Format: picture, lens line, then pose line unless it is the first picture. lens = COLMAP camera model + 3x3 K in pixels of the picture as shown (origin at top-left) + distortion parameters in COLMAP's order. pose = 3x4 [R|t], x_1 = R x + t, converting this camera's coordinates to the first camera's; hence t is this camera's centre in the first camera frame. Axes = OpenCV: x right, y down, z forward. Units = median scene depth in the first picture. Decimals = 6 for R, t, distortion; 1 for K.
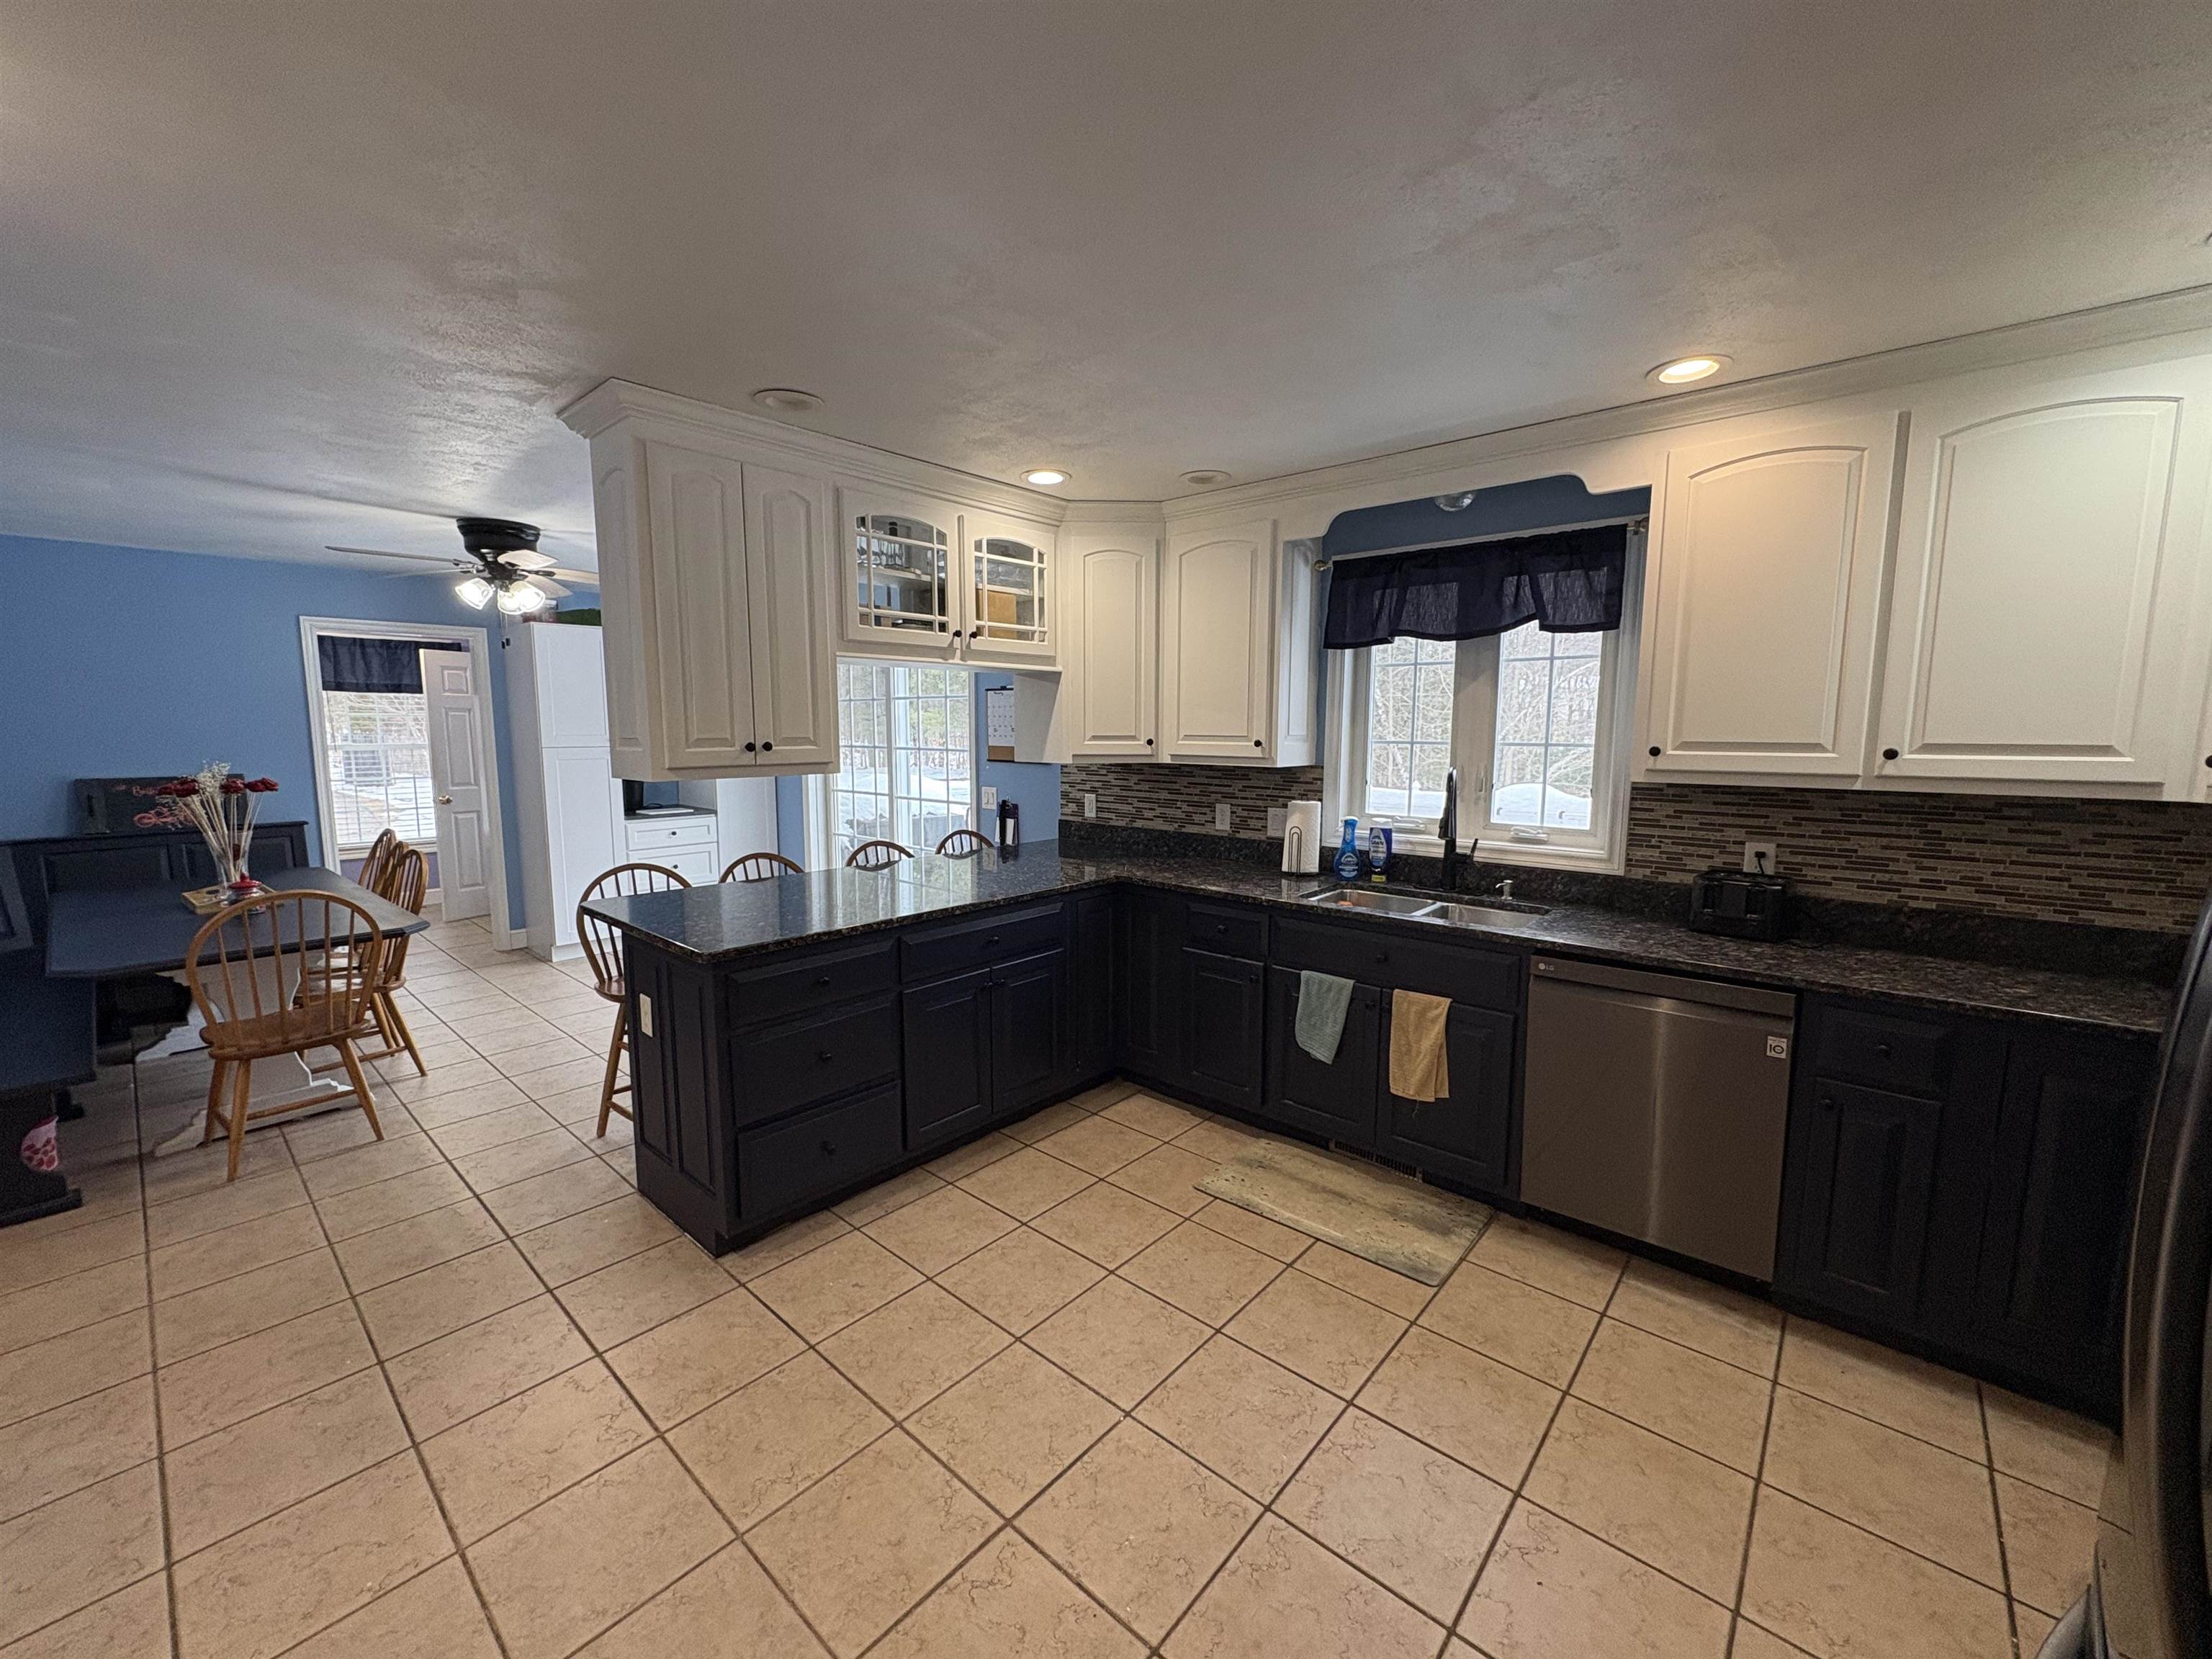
lens RADIAL K [[882.1, 0, 1108.9], [0, 882.1, 831.4], [0, 0, 1]] dist [-0.000110, -0.000195]
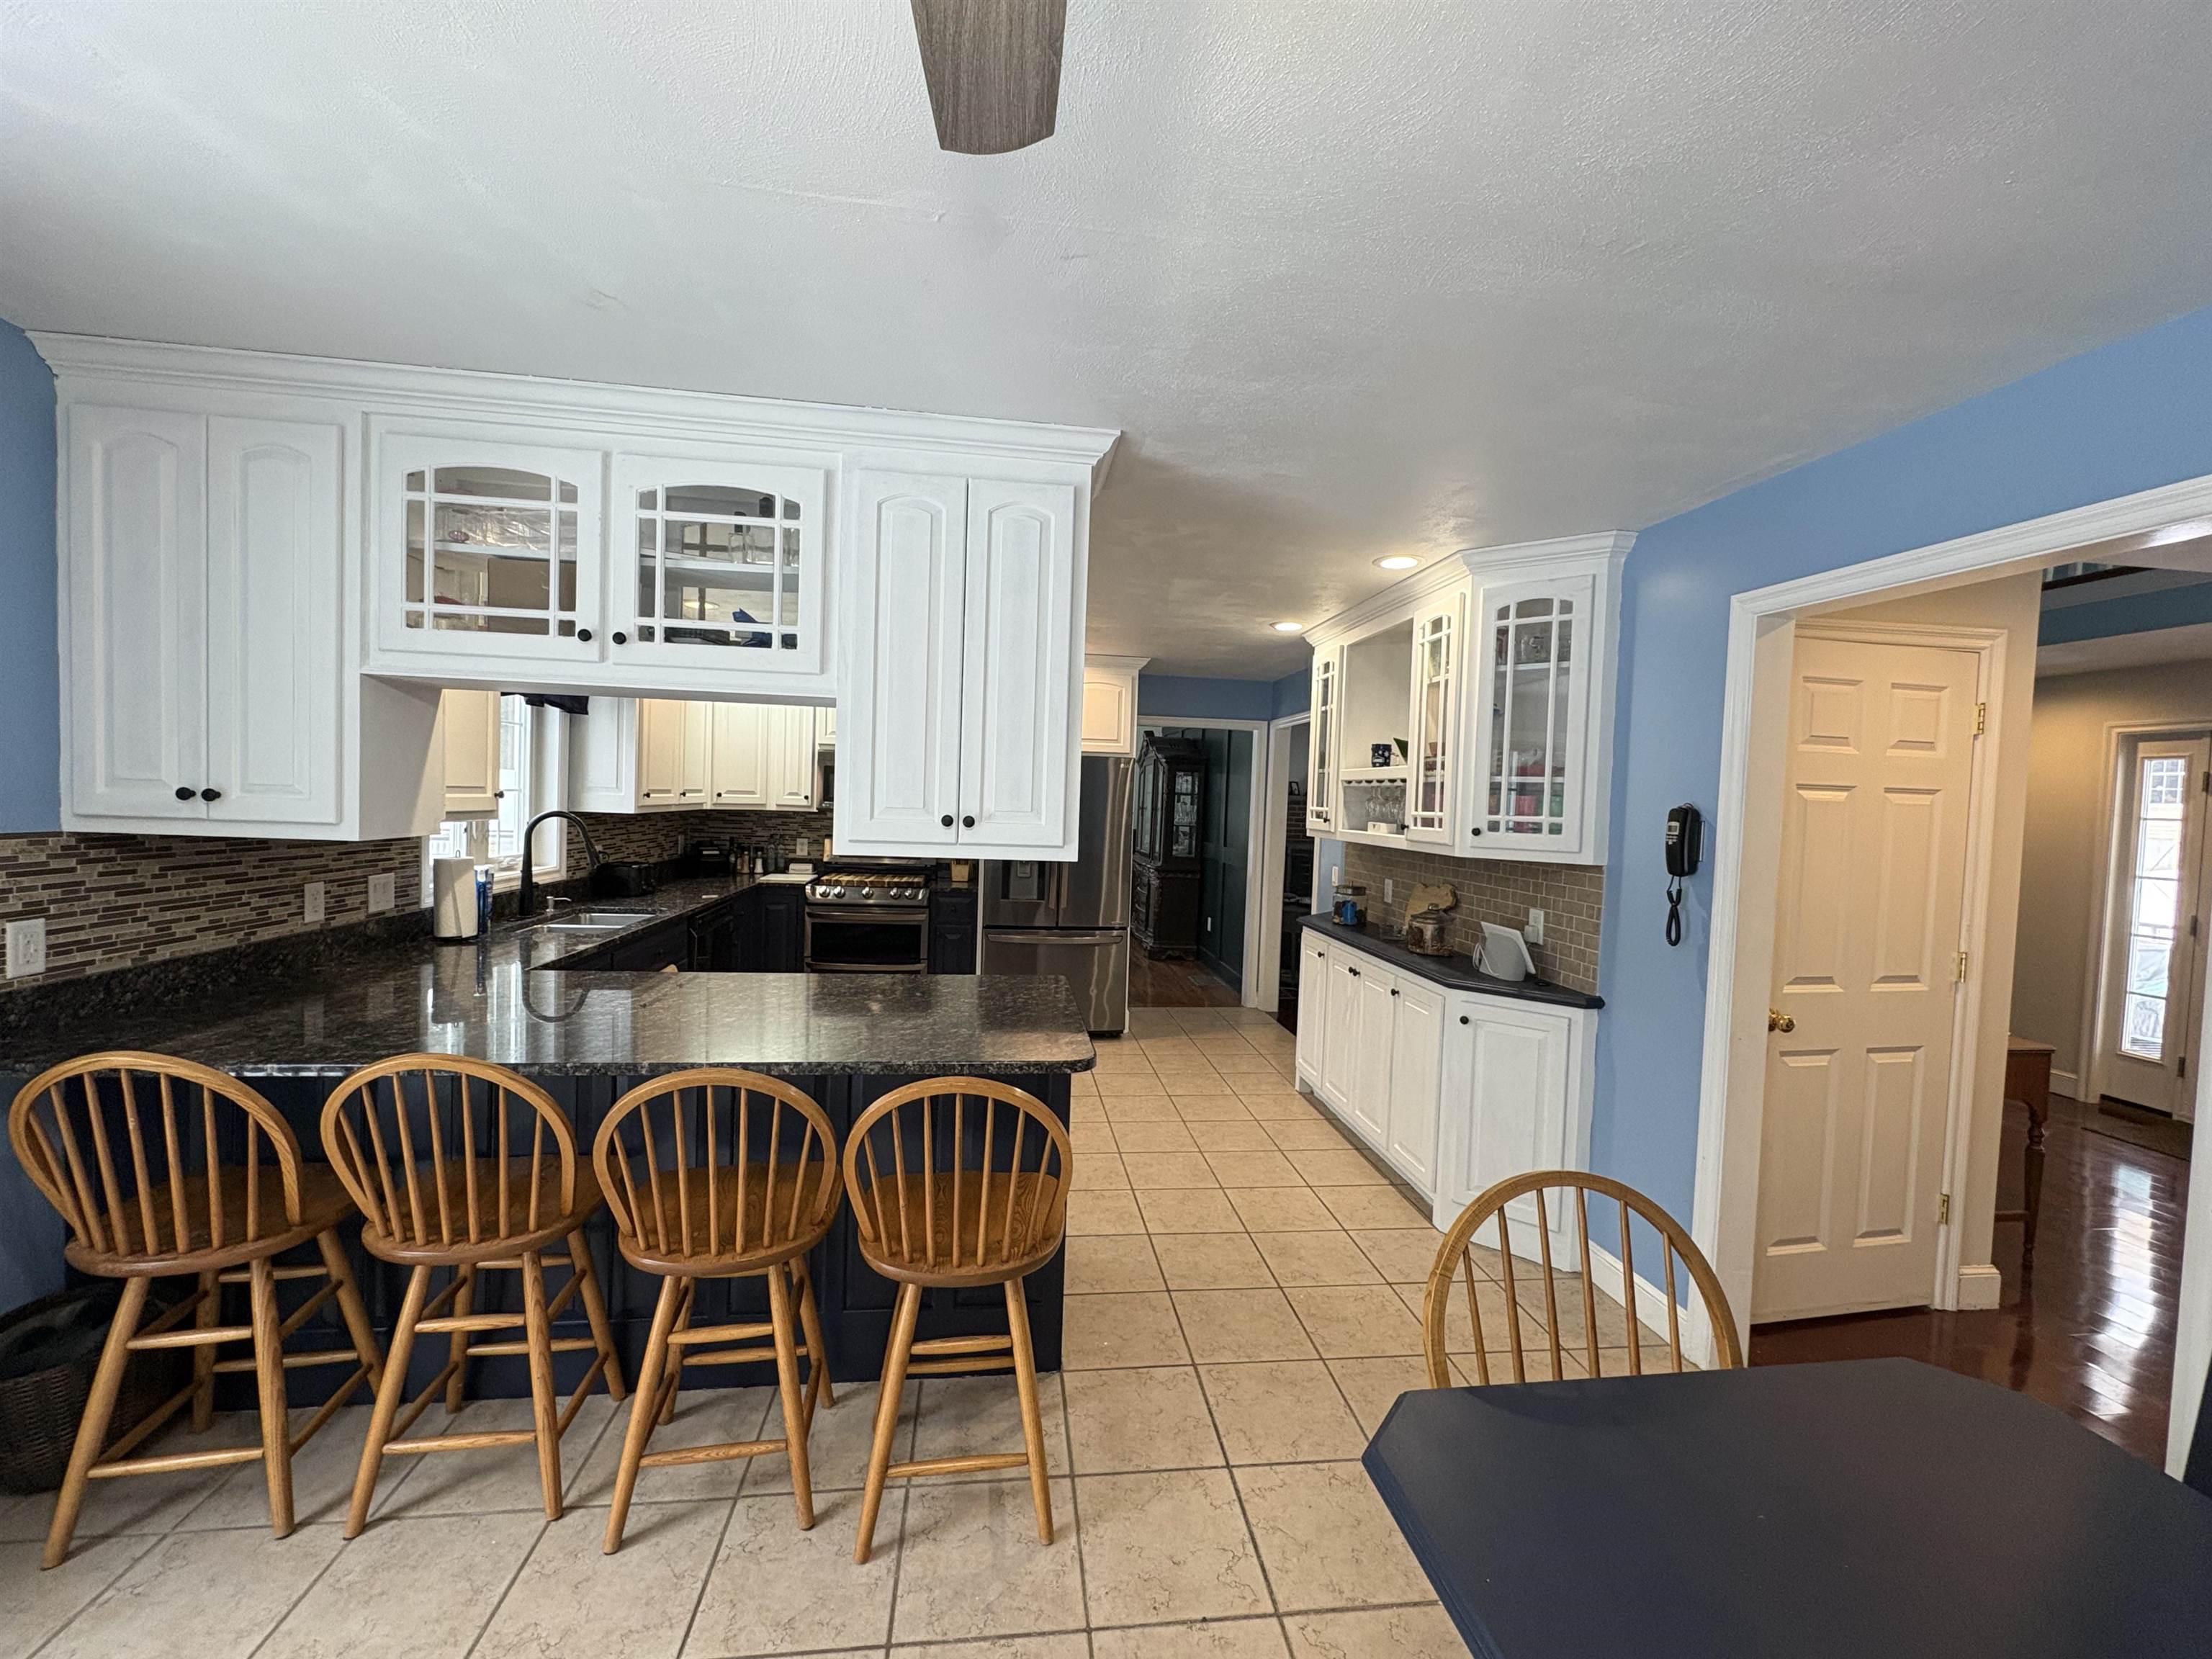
lens RADIAL K [[875.6, 0, 1106.0], [0, 875.6, 829.5], [0, 0, 1]] dist [-0.006880, -0.000176]
pose [[-0.747539, -0.049447, 0.662375, -1.013532], [0.048265, 0.990545, 0.128416, -0.169511], [-0.662462, 0.127965, -0.738085, 1.426461]]
